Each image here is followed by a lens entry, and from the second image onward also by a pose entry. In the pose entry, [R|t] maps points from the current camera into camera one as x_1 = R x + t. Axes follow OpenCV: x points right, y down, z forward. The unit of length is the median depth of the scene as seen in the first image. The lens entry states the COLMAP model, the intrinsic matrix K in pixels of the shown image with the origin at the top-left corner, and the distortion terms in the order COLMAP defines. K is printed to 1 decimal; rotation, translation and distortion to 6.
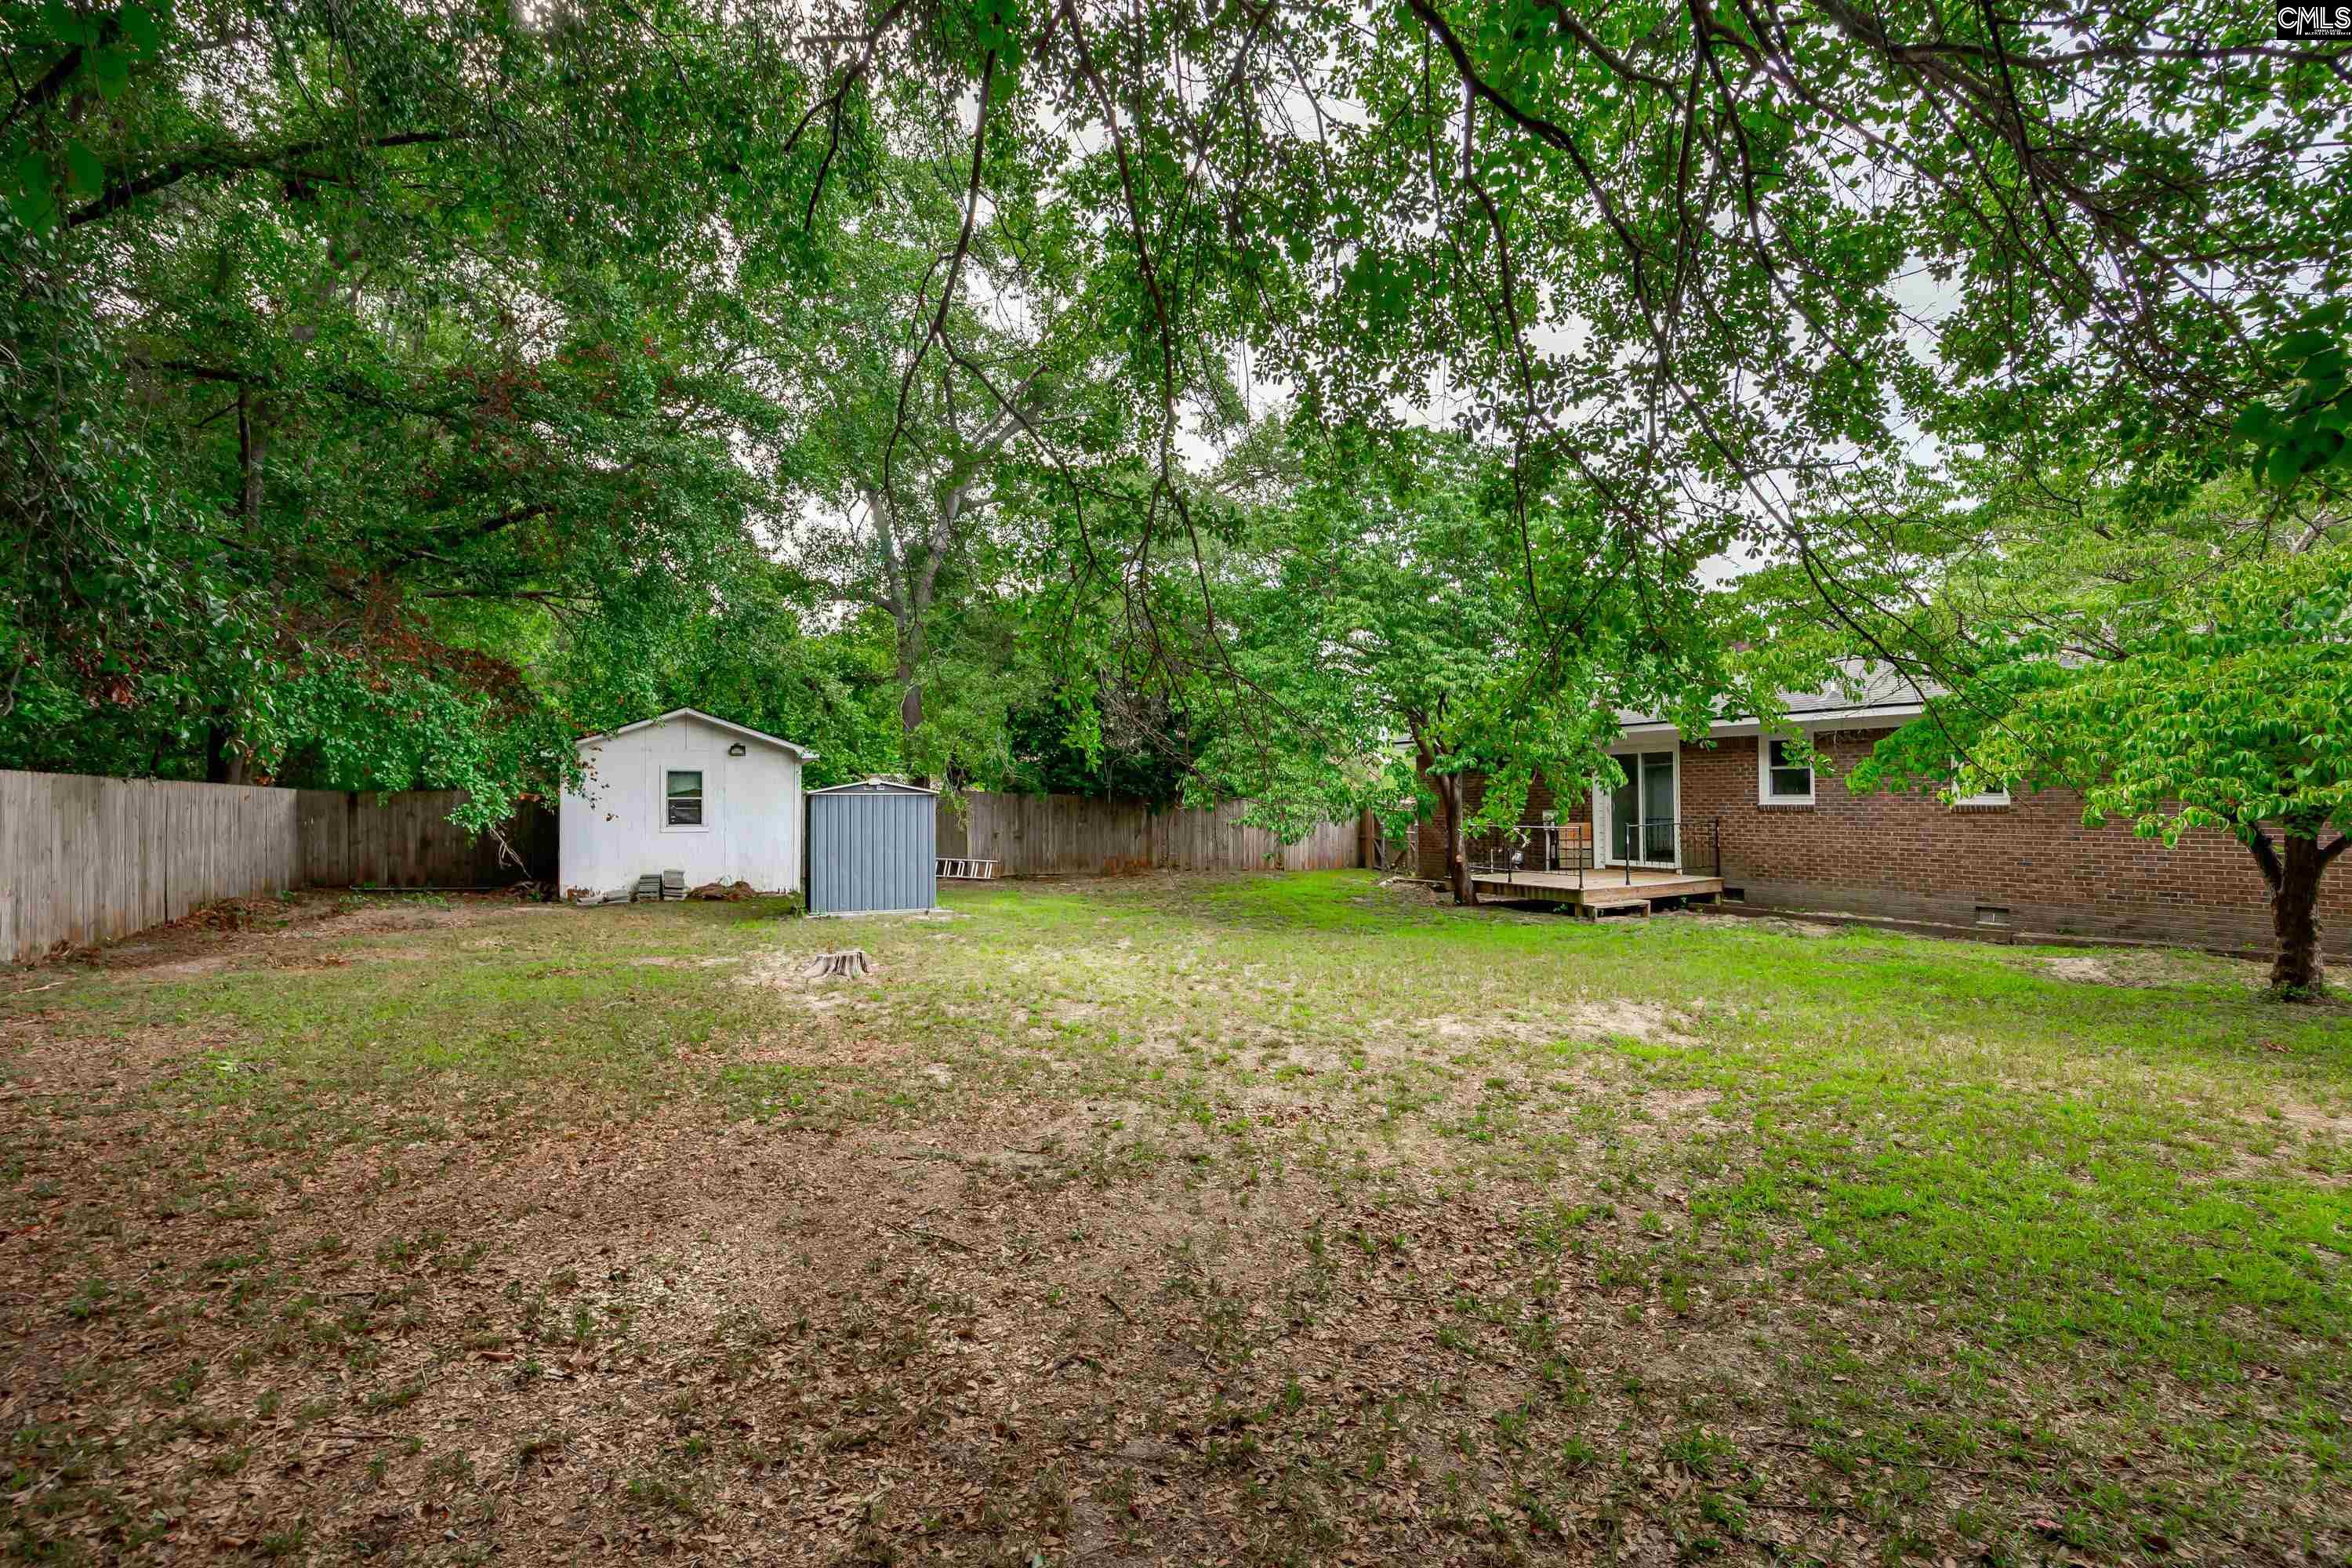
lens RADIAL K [[1092.0, 0, 1176.0], [0, 1092.0, 784.0], [0, 0, 1]] dist [-0.002075, -0.000107]
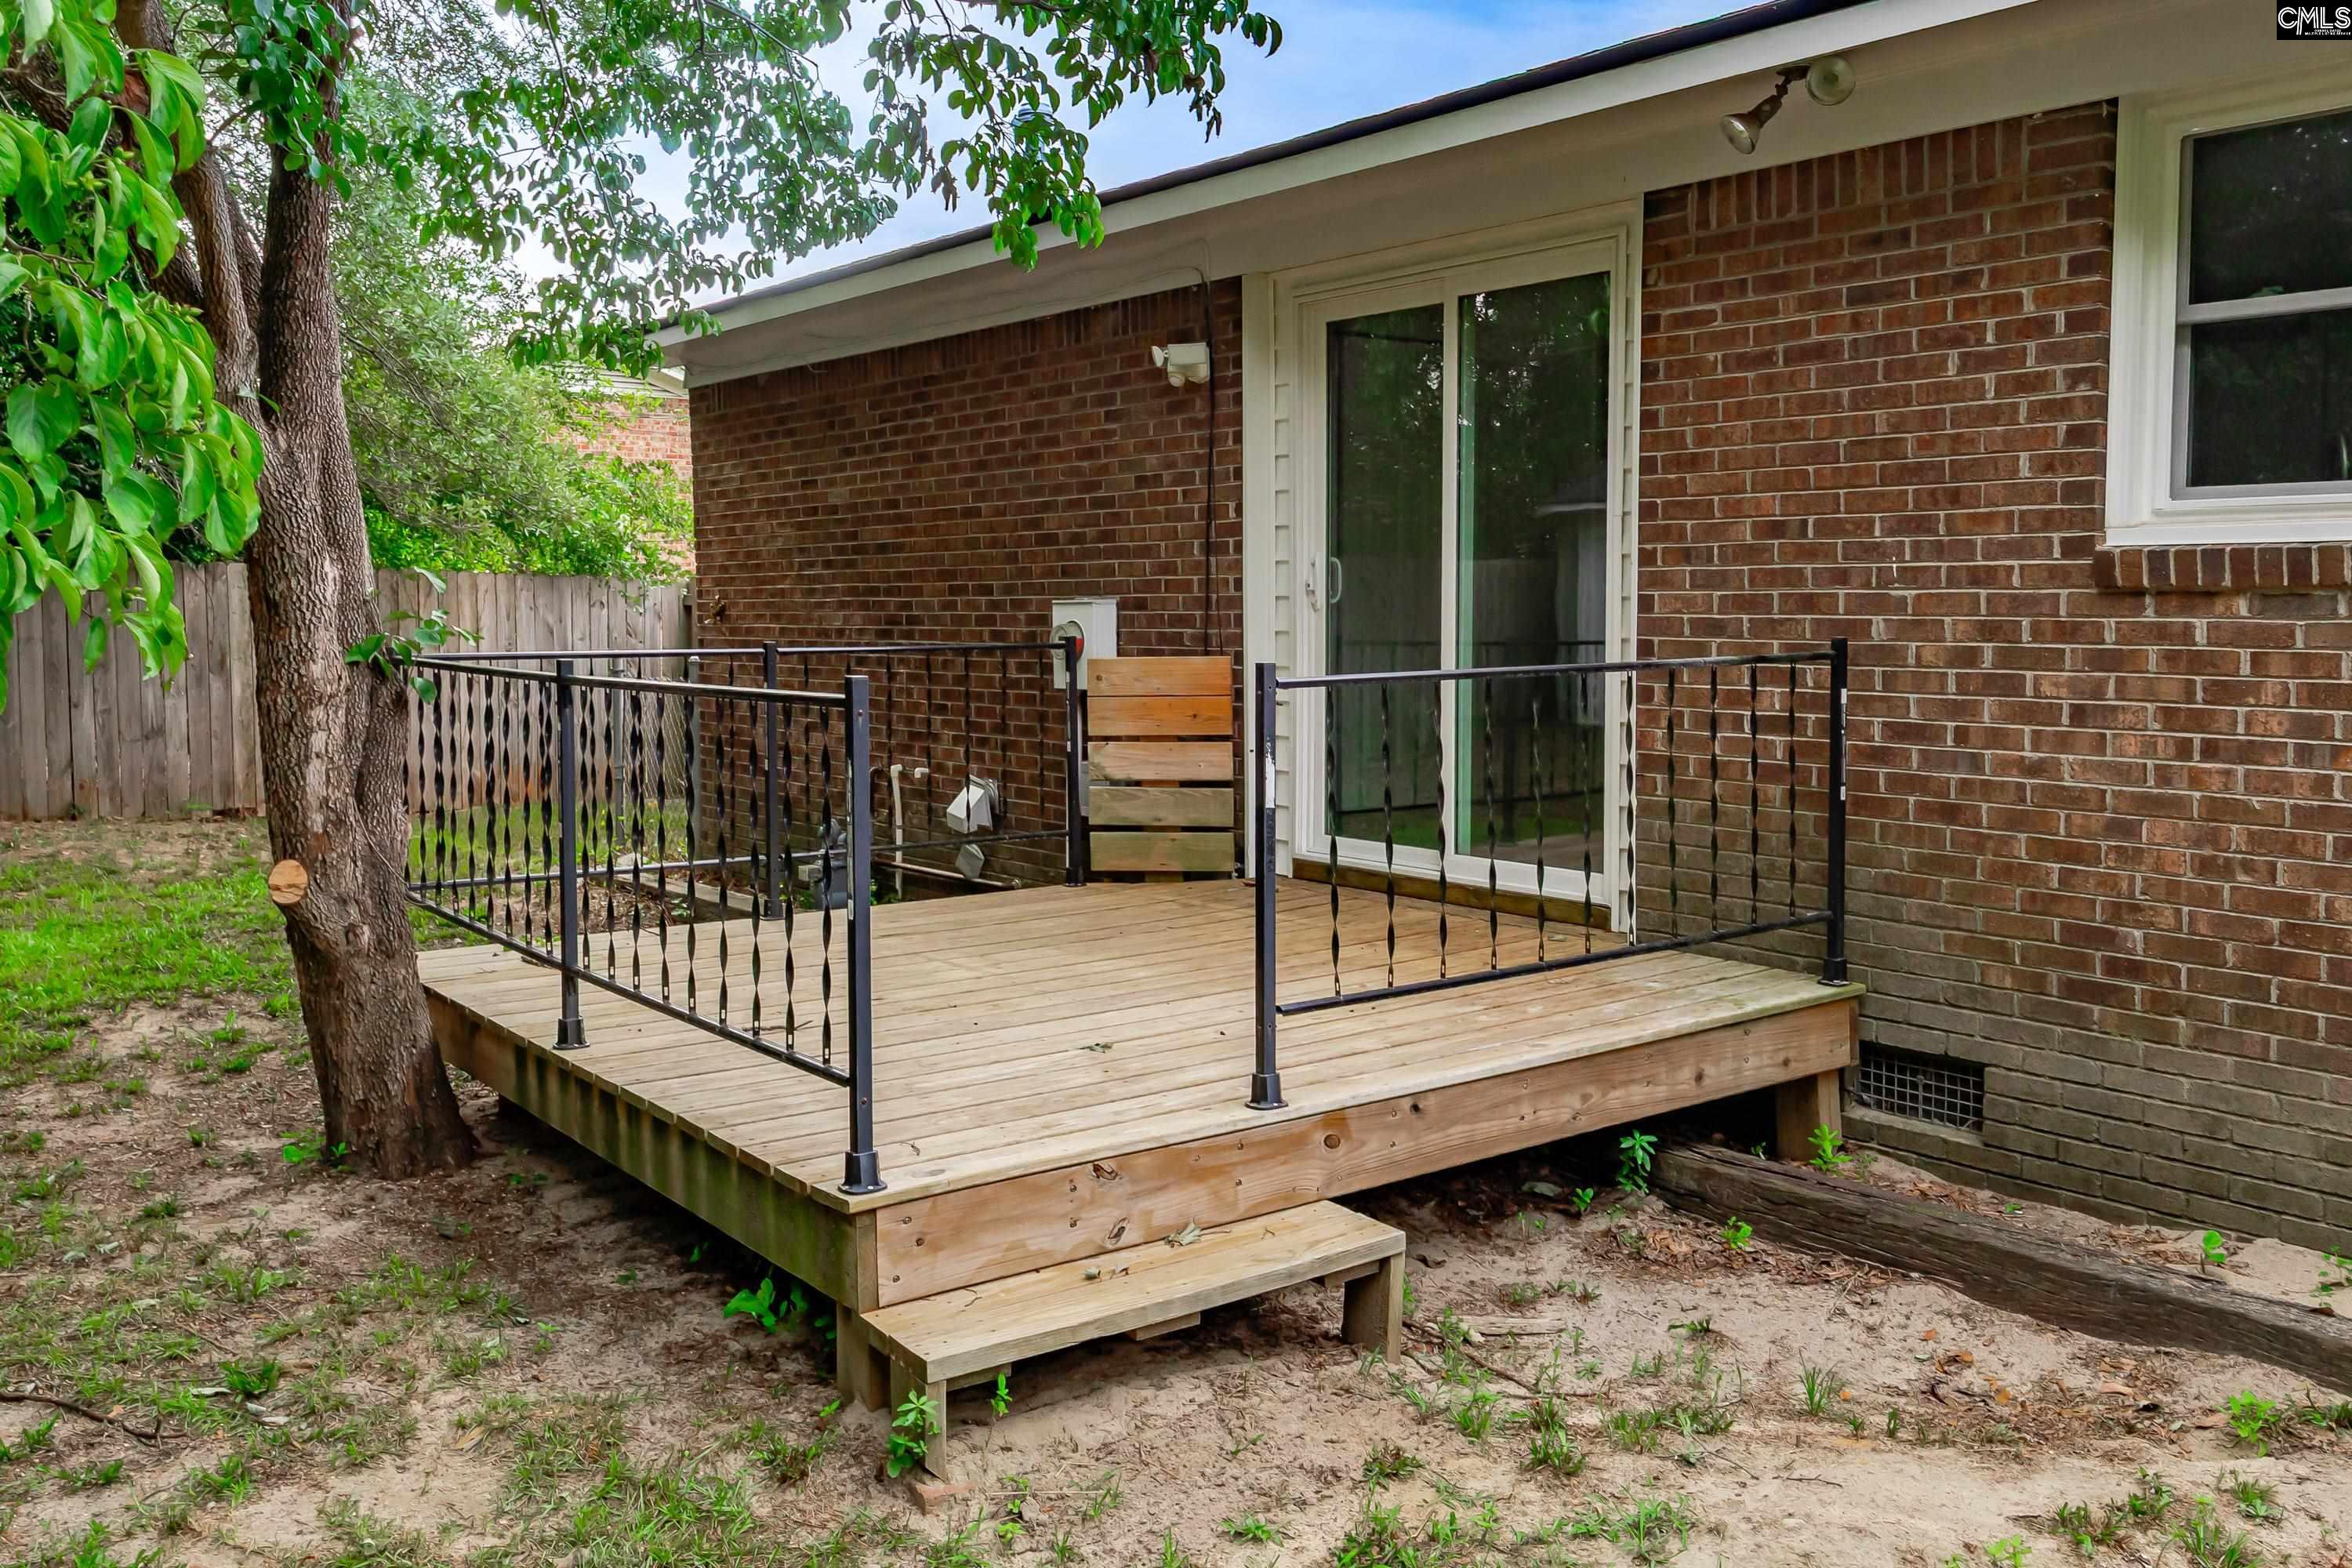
lens RADIAL K [[2022.6, 0, 1176.0], [0, 2022.6, 784.0], [0, 0, 1]] dist [-0.002837, -0.001441]
pose [[0.977874, -0.004494, 0.209144, 0.337526], [-0.015060, 0.995663, 0.091809, 0.027912], [-0.208650, -0.092928, 0.973565, 0.733014]]
